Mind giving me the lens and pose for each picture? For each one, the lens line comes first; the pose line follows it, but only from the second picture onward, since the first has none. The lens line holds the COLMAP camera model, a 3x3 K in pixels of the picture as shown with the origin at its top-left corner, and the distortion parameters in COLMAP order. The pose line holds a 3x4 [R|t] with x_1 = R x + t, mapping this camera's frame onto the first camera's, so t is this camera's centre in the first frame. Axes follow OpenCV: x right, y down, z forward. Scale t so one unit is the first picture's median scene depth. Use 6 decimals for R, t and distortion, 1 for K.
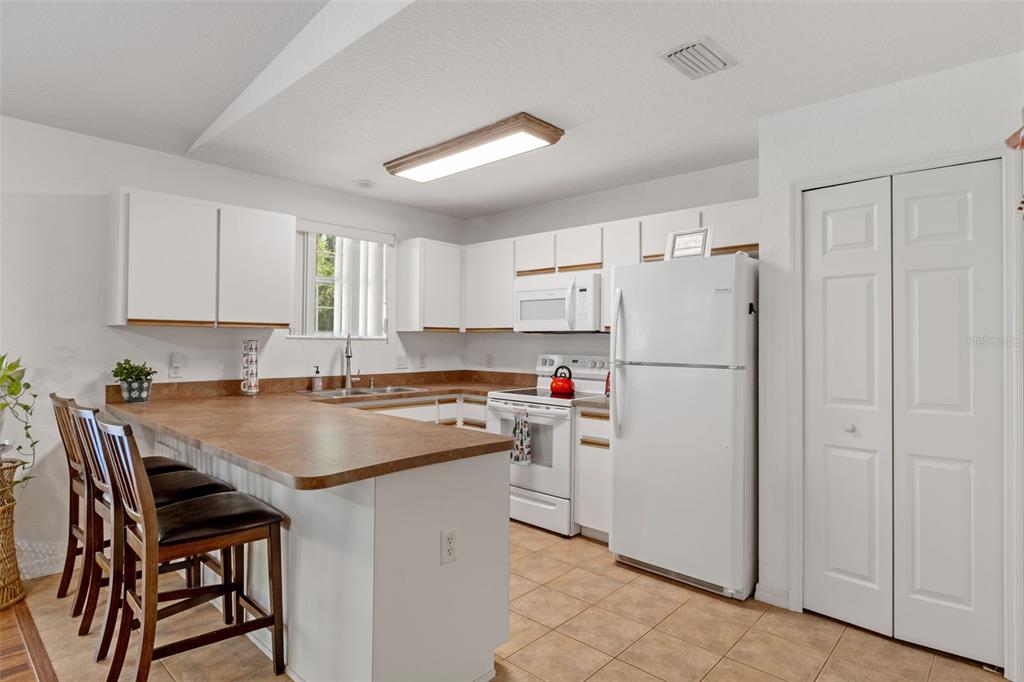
lens RADIAL K [[558.5, 0, 510.2], [0, 558.5, 339.0], [0, 0, 1]] dist [-0.001361, -0.000287]
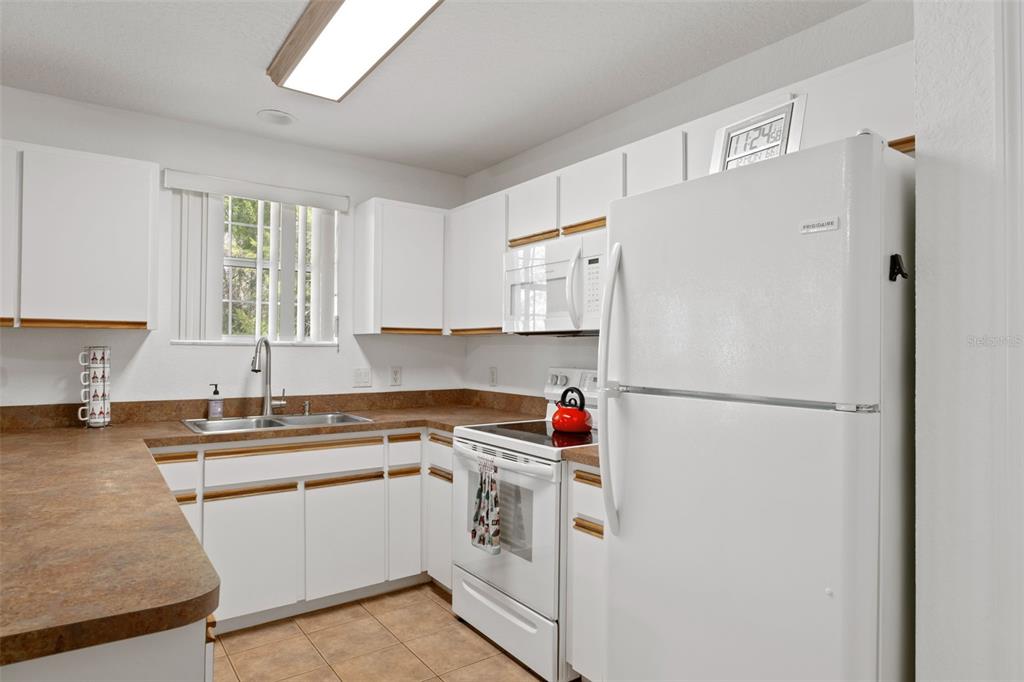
lens RADIAL K [[600.6, 0, 507.1], [0, 600.6, 344.4], [0, 0, 1]] dist [-0.003465, 0.000011]
pose [[0.979642, -0.003016, -0.200730, 0.162478], [0.002104, 0.999986, -0.004753, 0.003653], [0.200742, 0.004234, 0.979635, 0.343329]]
